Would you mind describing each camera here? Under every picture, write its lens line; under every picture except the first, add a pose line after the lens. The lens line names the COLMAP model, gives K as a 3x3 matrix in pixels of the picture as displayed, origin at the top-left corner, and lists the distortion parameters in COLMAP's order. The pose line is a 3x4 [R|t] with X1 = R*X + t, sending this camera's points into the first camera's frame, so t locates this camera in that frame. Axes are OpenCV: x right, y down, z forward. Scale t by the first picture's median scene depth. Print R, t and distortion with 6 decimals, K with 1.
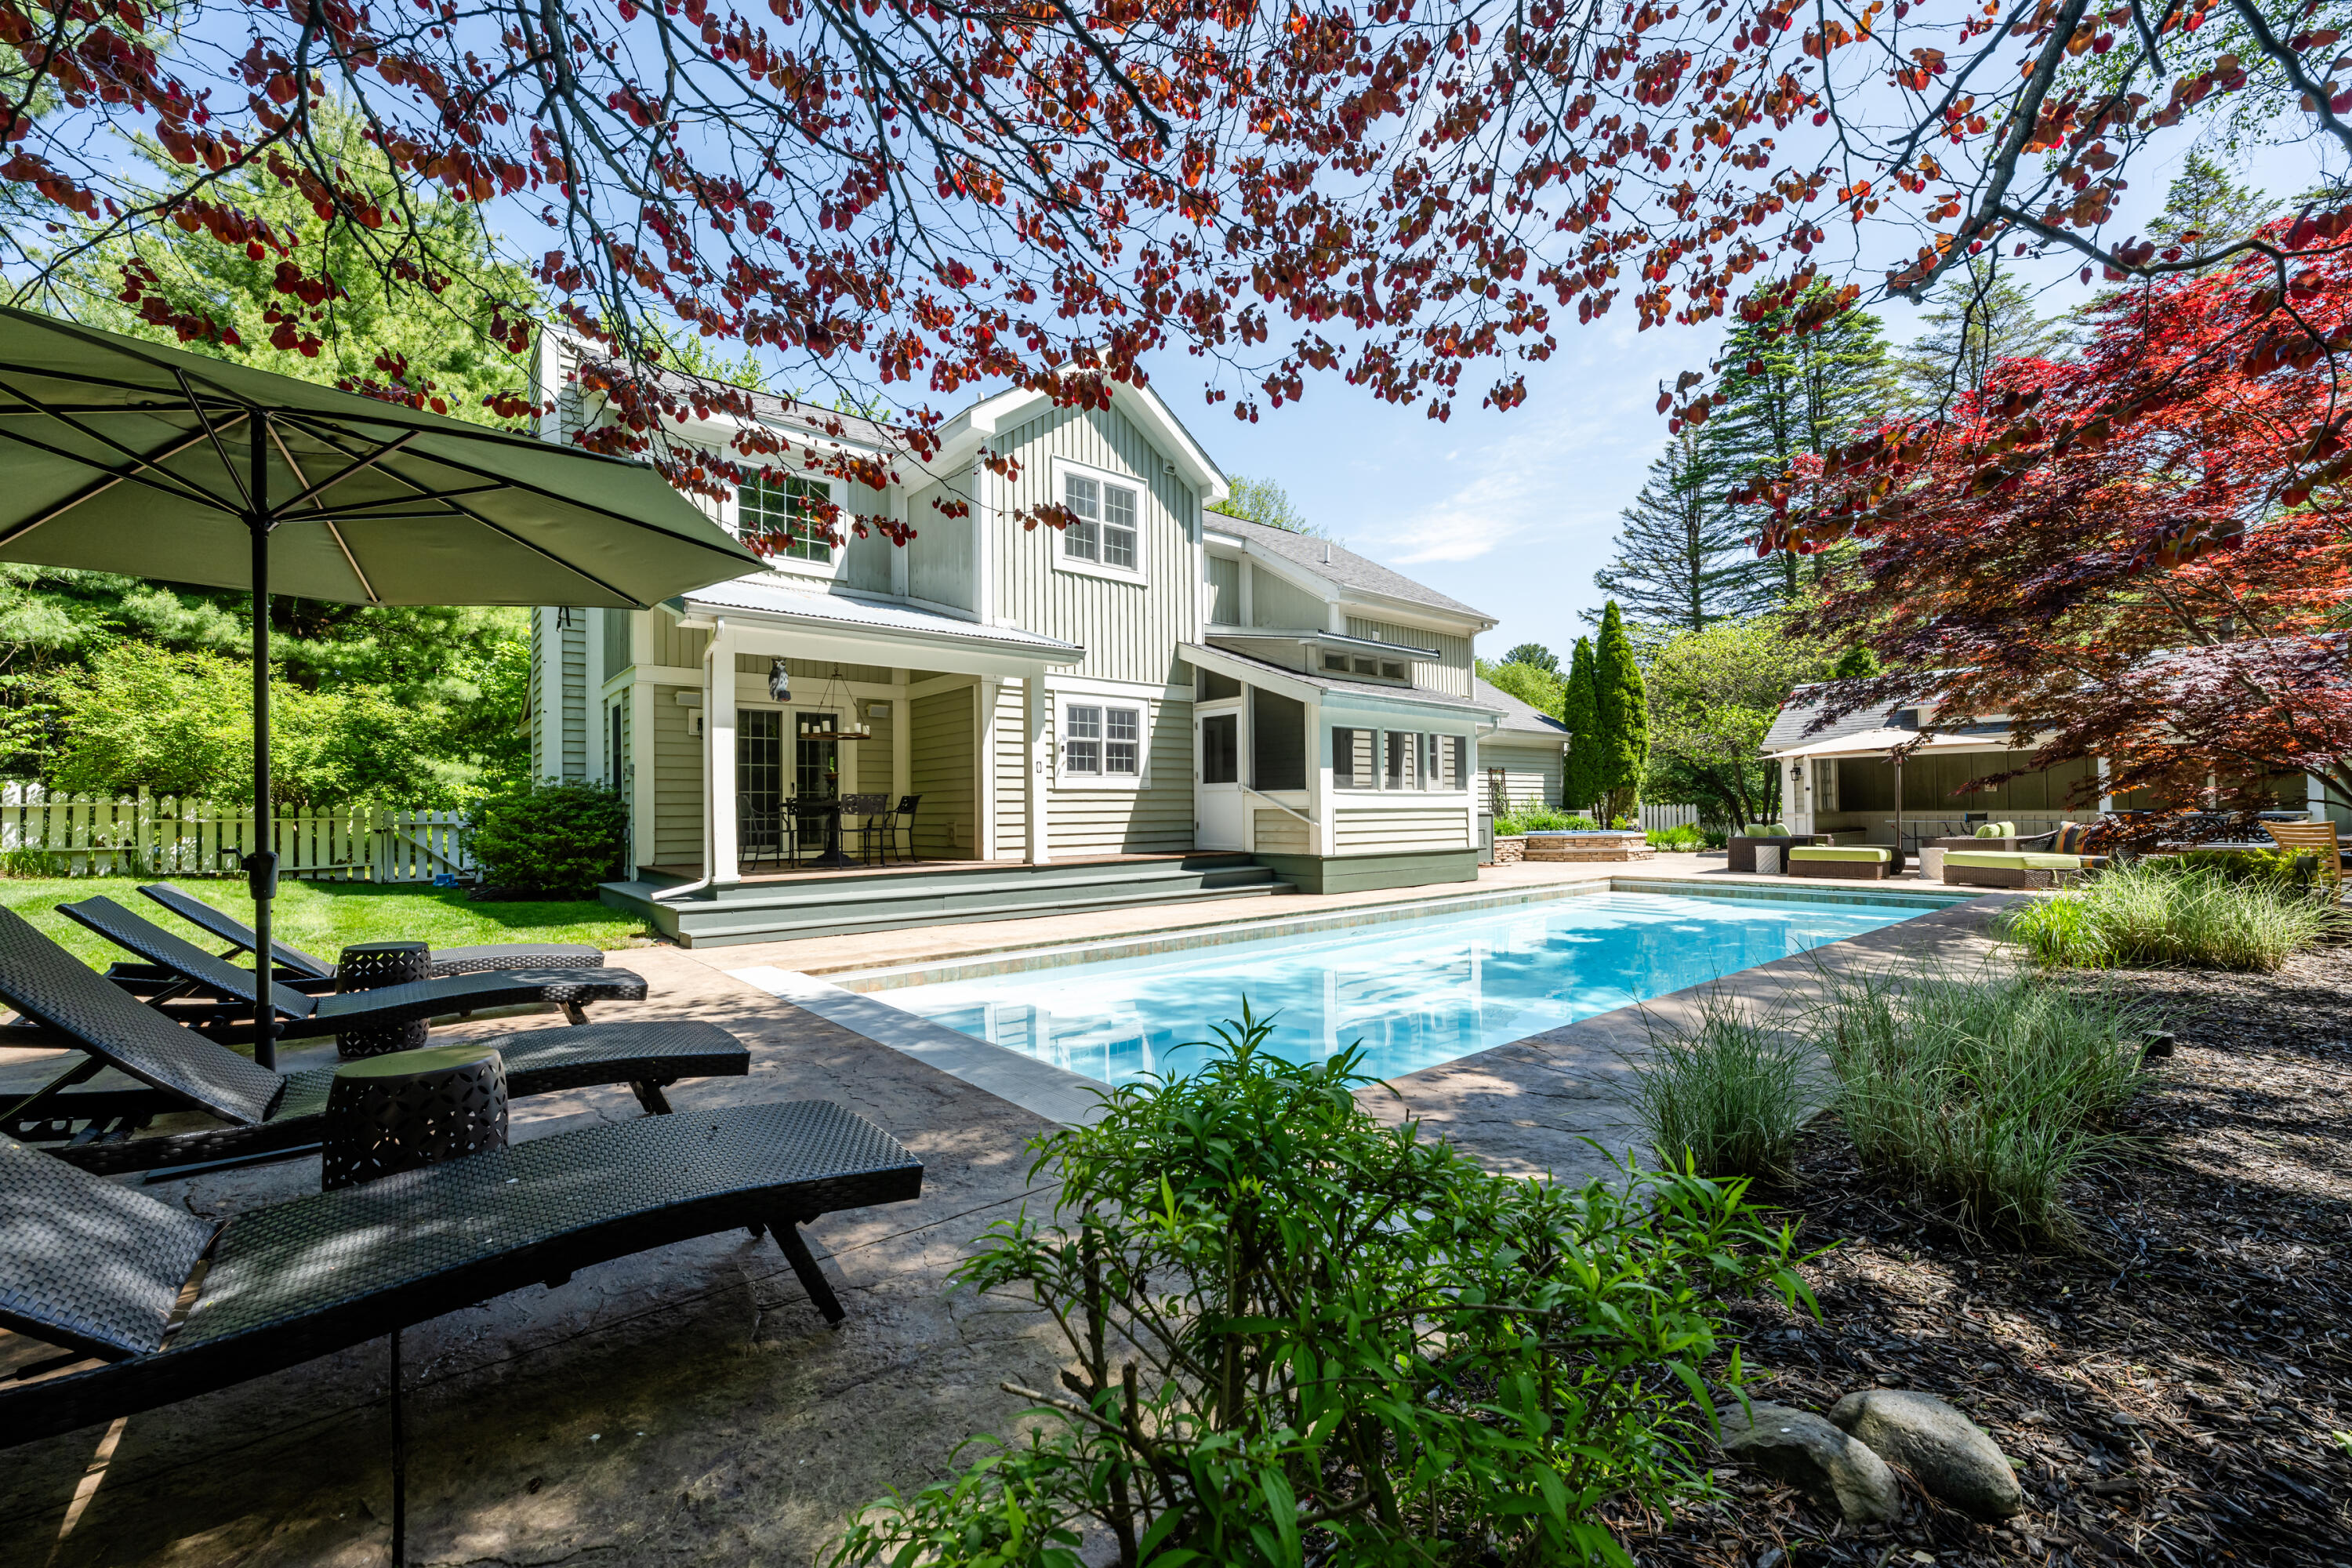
lens RADIAL K [[936.9, 0, 1171.9], [0, 936.9, 791.4], [0, 0, 1]] dist [-0.000317, -0.000075]
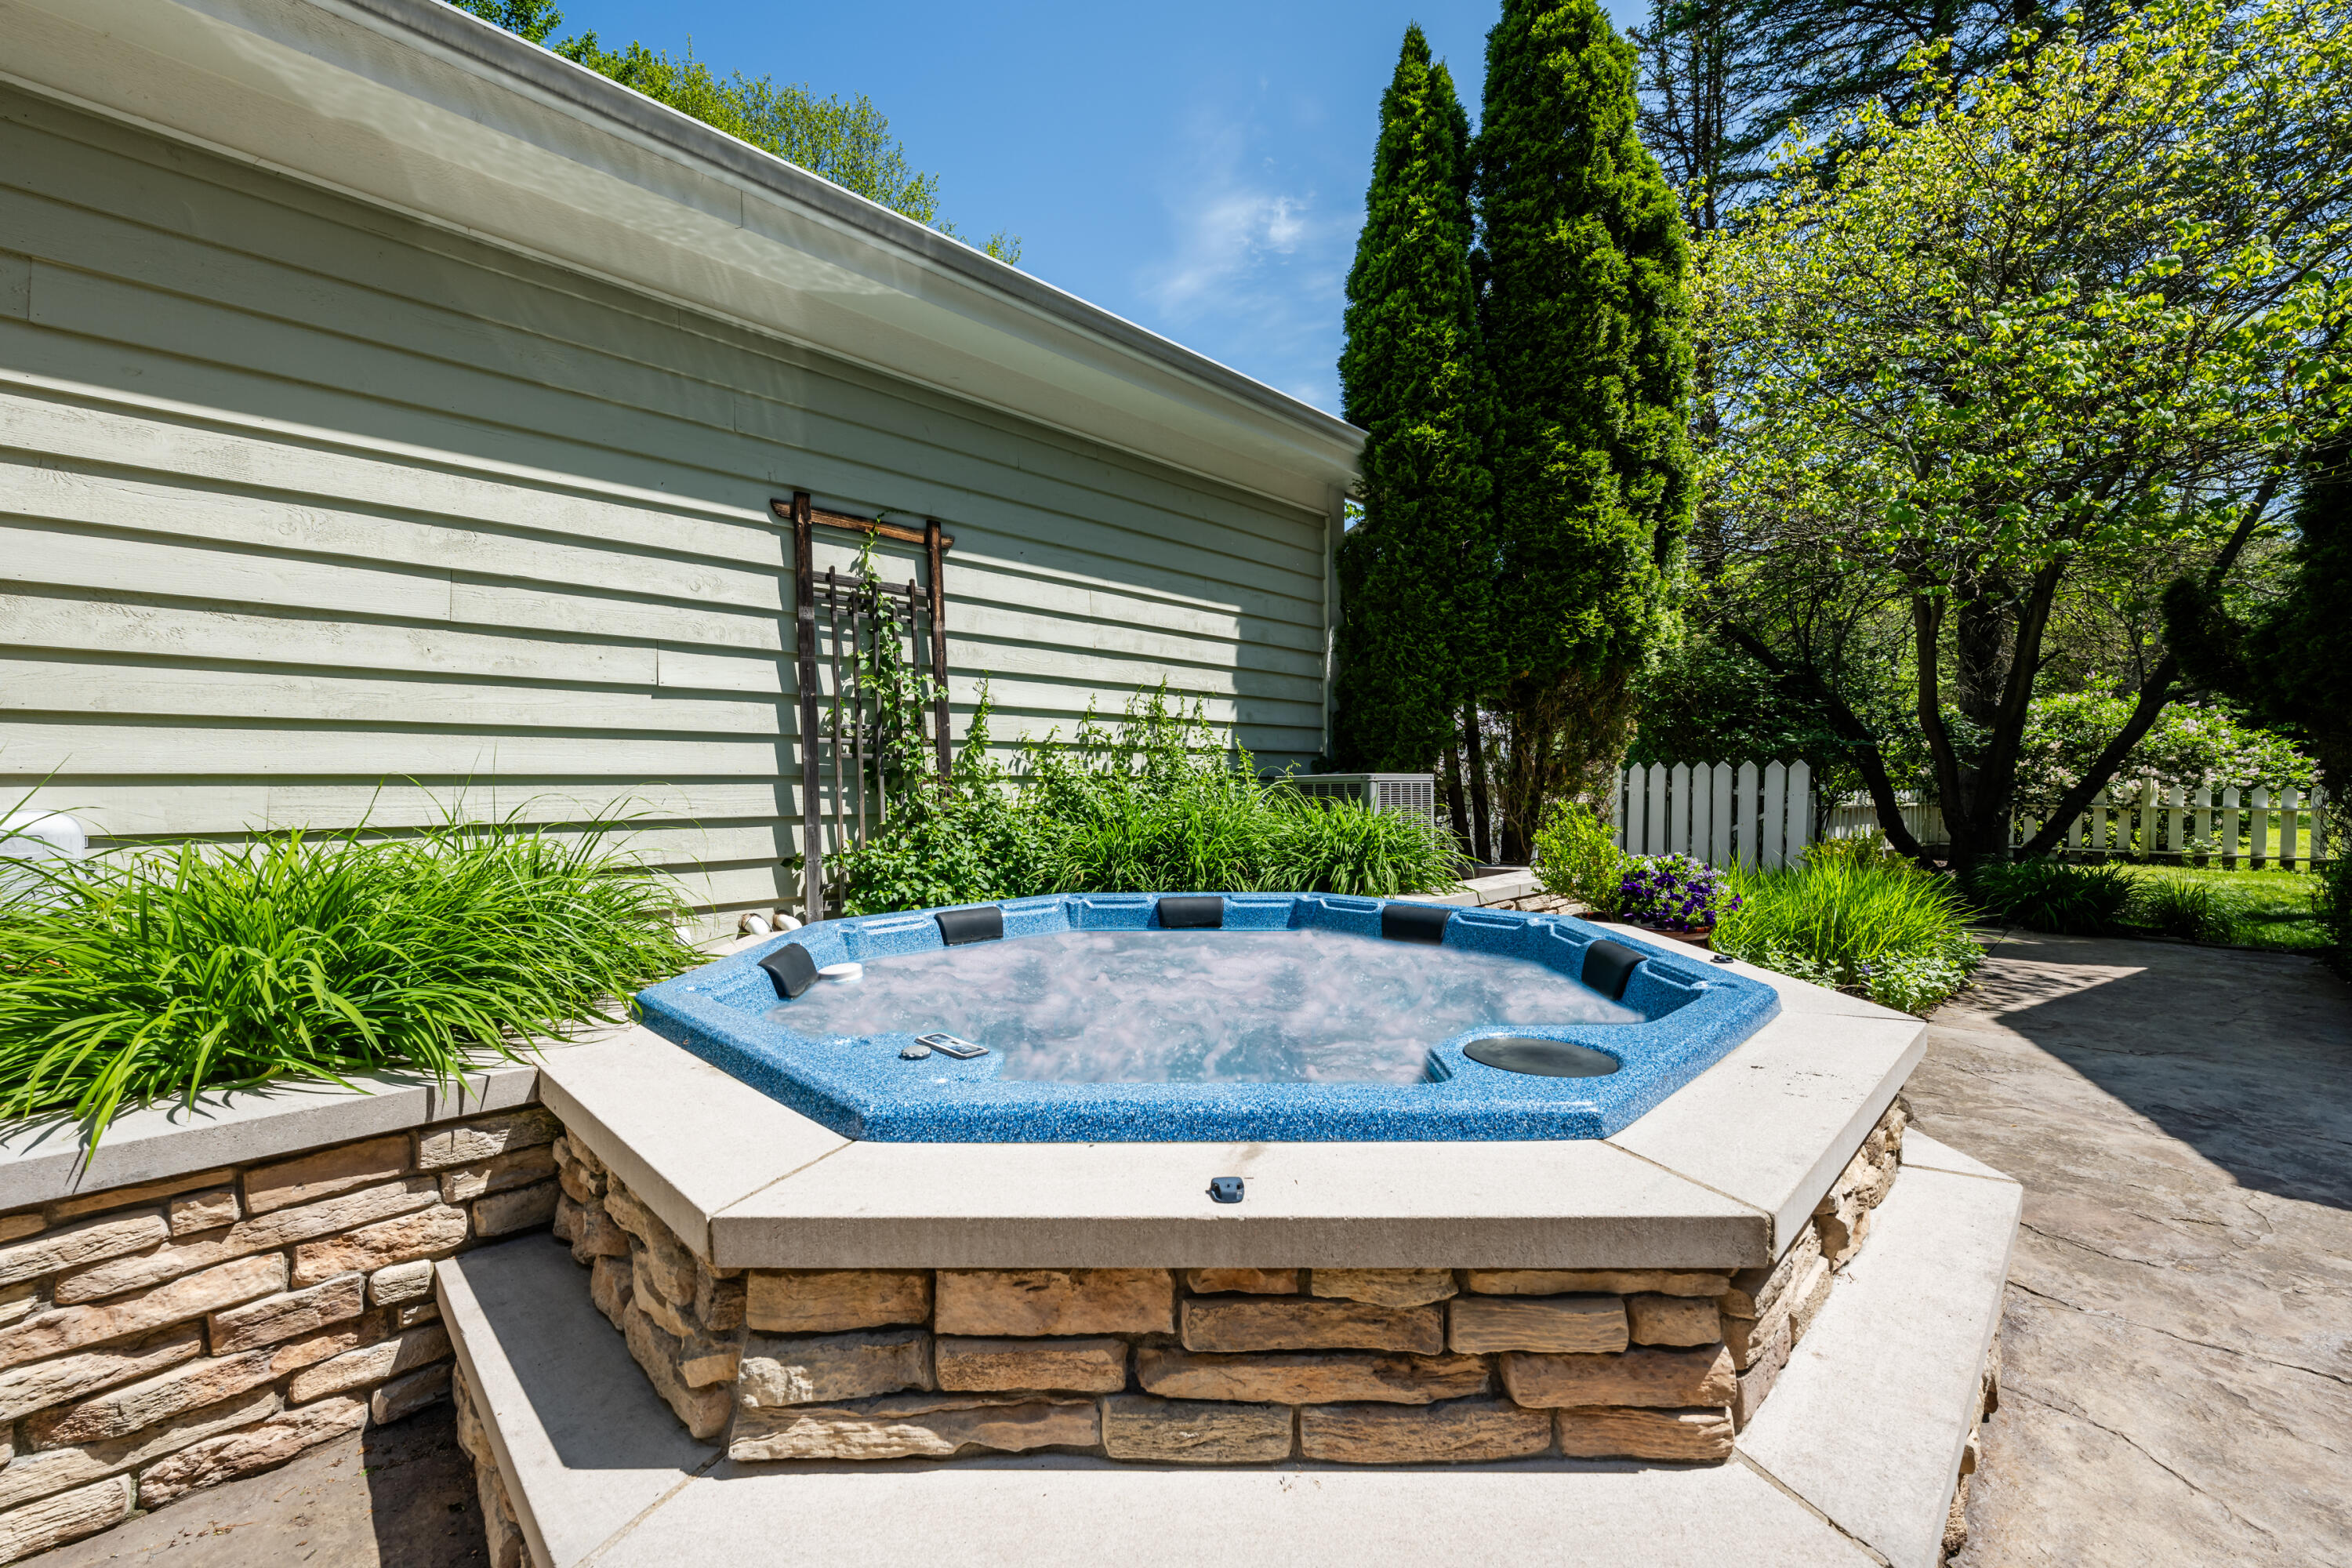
lens RADIAL K [[936.9, 0, 1179.0], [0, 936.9, 787.0], [0, 0, 1]] dist [-0.000317, -0.000075]
pose [[0.995148, 0.010255, 0.097854, 0.367068], [-0.012529, 0.999665, 0.022647, 0.018370], [-0.097589, -0.023763, 0.994943, 0.791068]]
